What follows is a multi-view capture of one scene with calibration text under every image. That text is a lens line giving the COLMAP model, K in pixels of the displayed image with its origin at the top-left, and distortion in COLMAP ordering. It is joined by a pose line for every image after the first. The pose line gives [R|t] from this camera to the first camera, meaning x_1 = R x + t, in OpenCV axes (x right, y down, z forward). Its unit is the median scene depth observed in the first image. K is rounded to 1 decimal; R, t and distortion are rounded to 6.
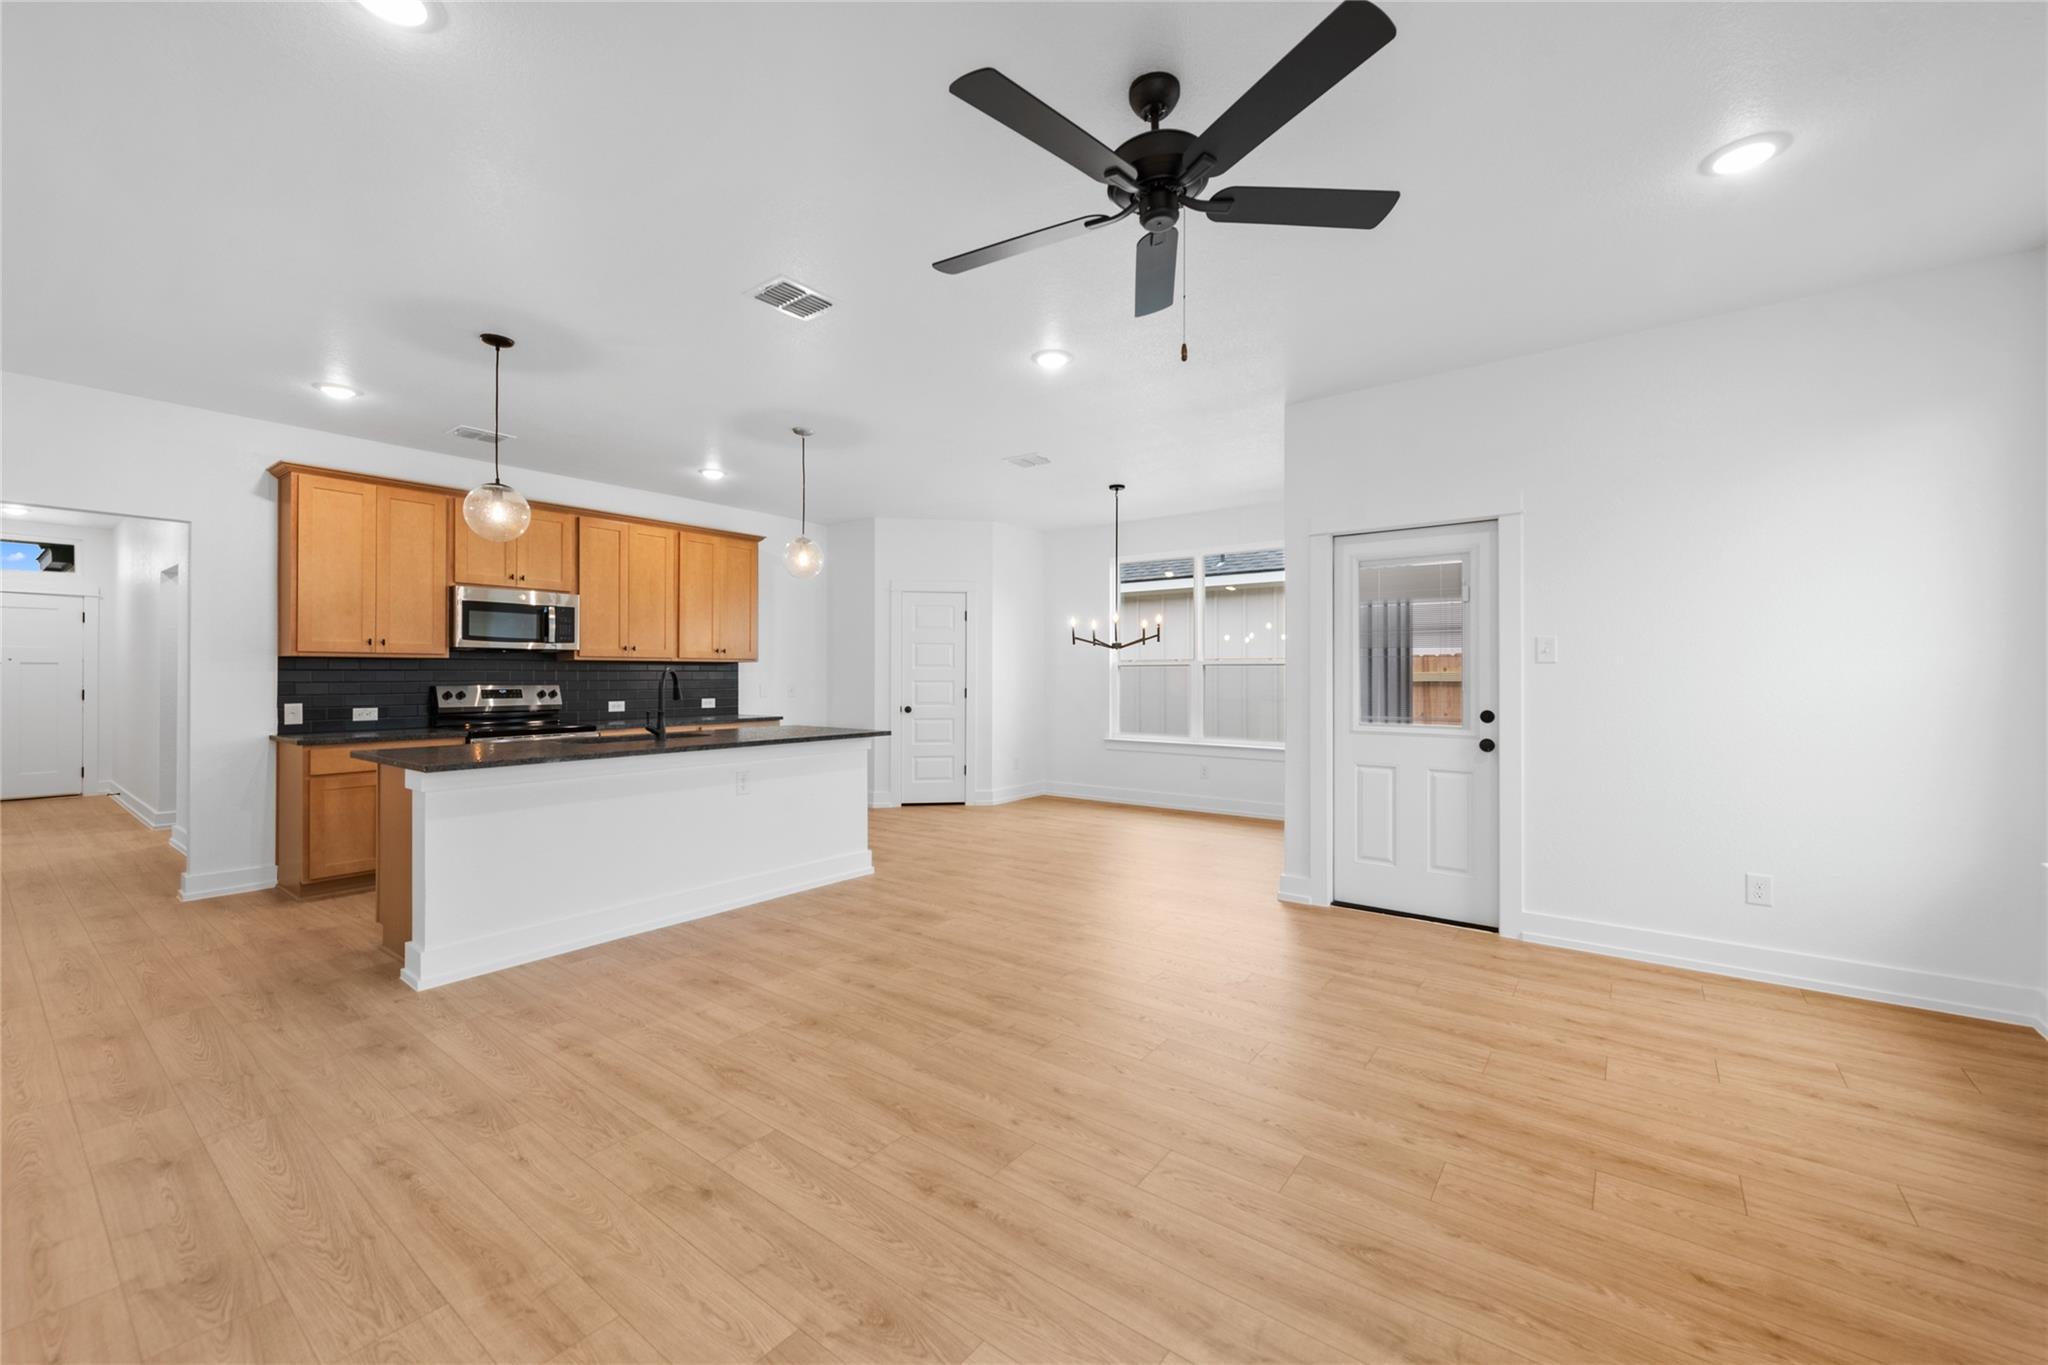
lens RADIAL K [[810.3, 0, 1037.3], [0, 810.3, 675.4], [0, 0, 1]] dist [0.011374, -0.000527]
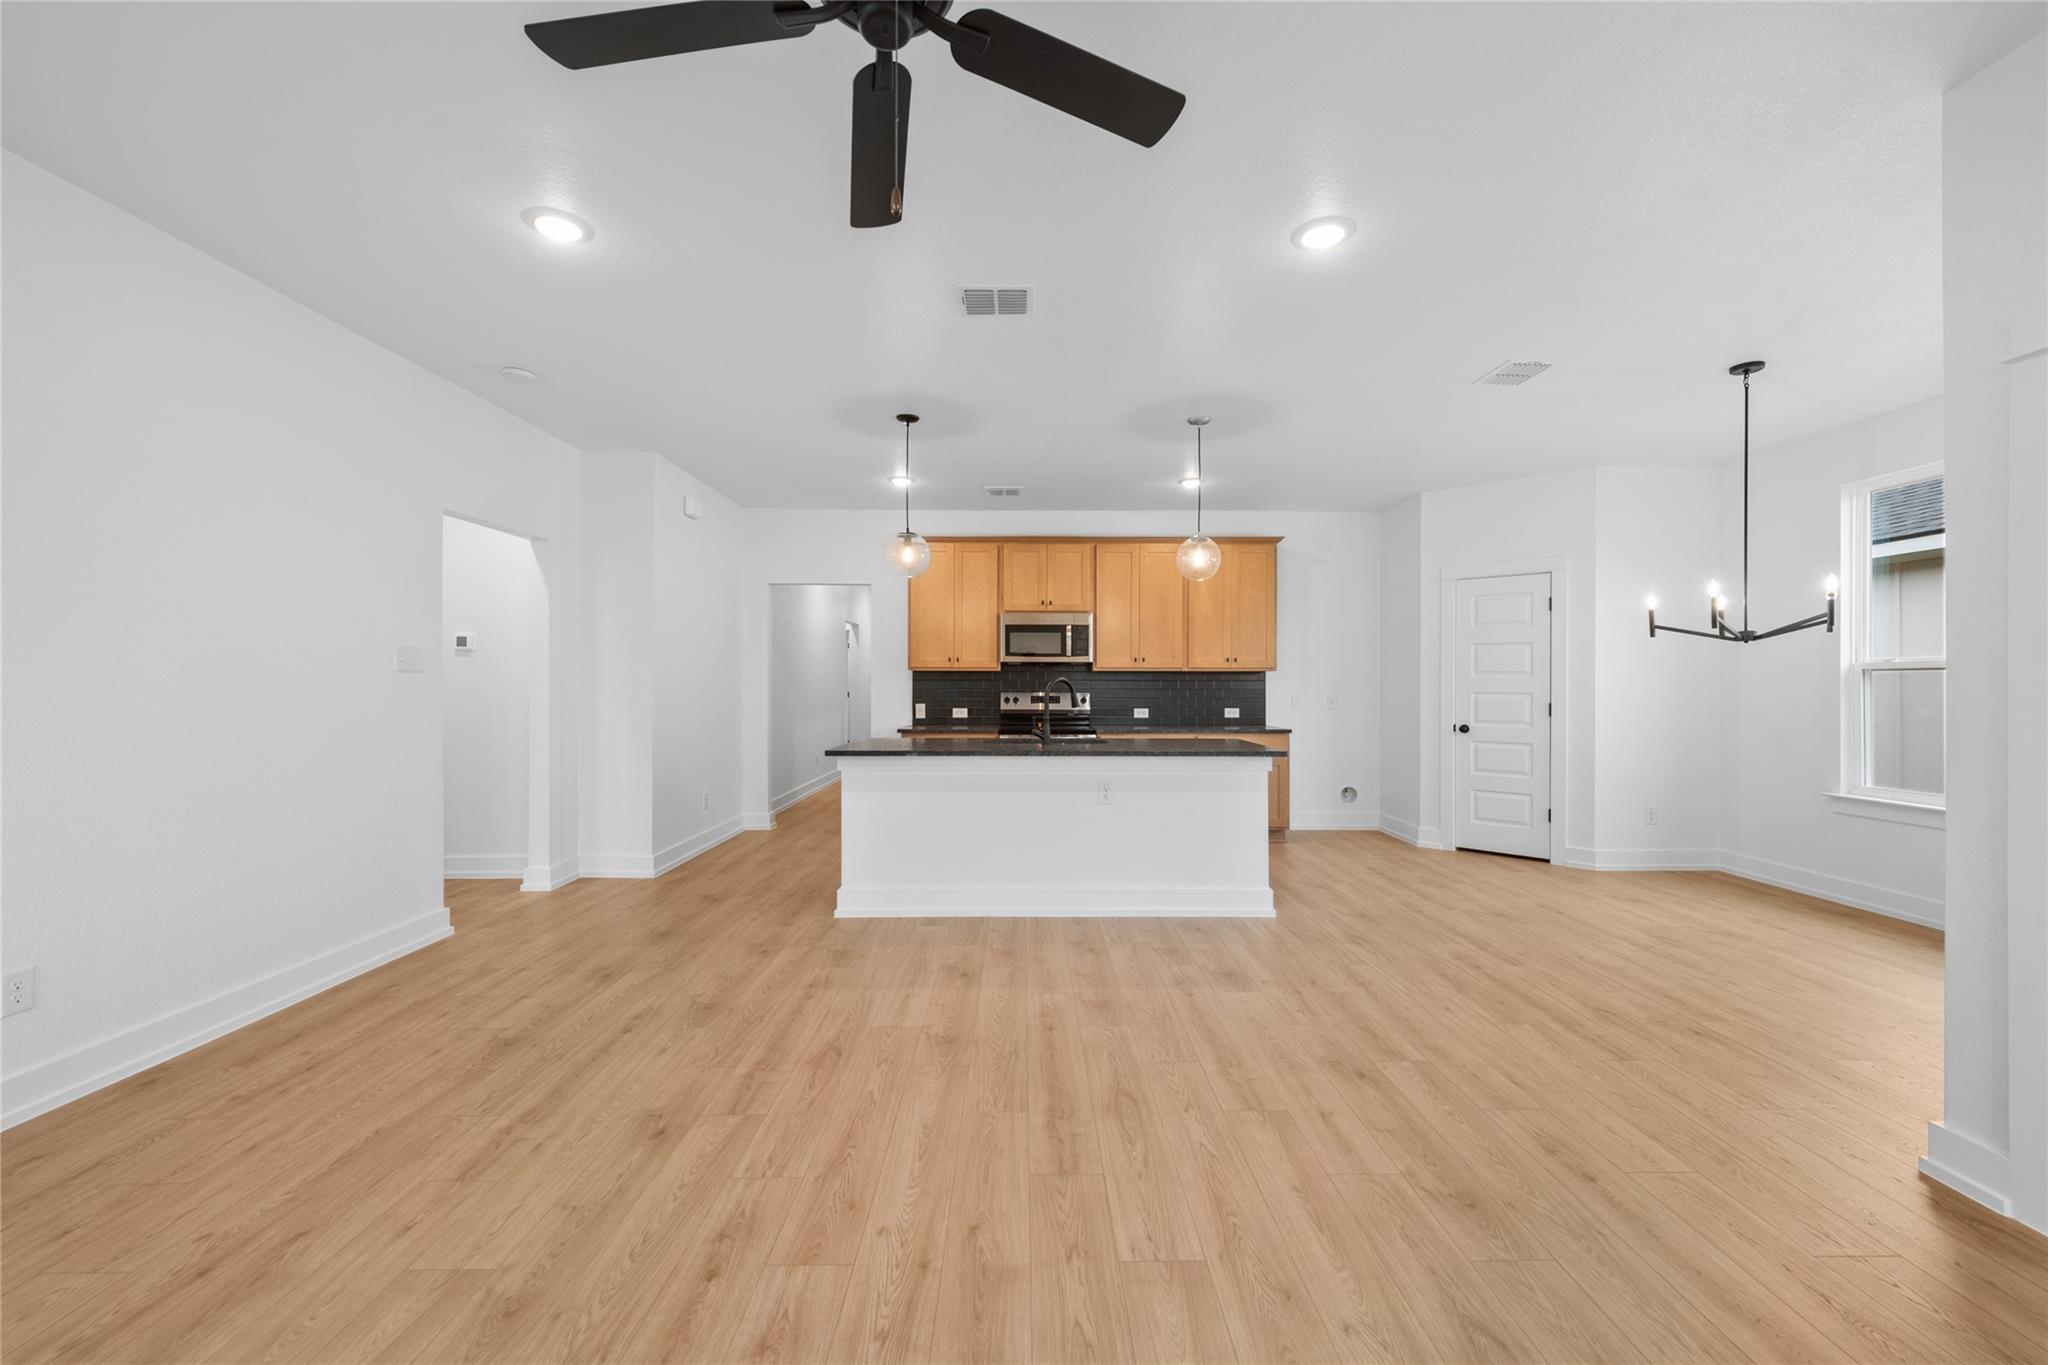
lens RADIAL K [[810.3, 0, 1031.5], [0, 810.3, 687.7], [0, 0, 1]] dist [0.011374, -0.000527]
pose [[0.607264, 0.004829, -0.794486, 0.331201], [-0.001978, 0.999988, 0.004567, -0.000616], [0.794498, -0.001202, 0.607266, 0.288812]]
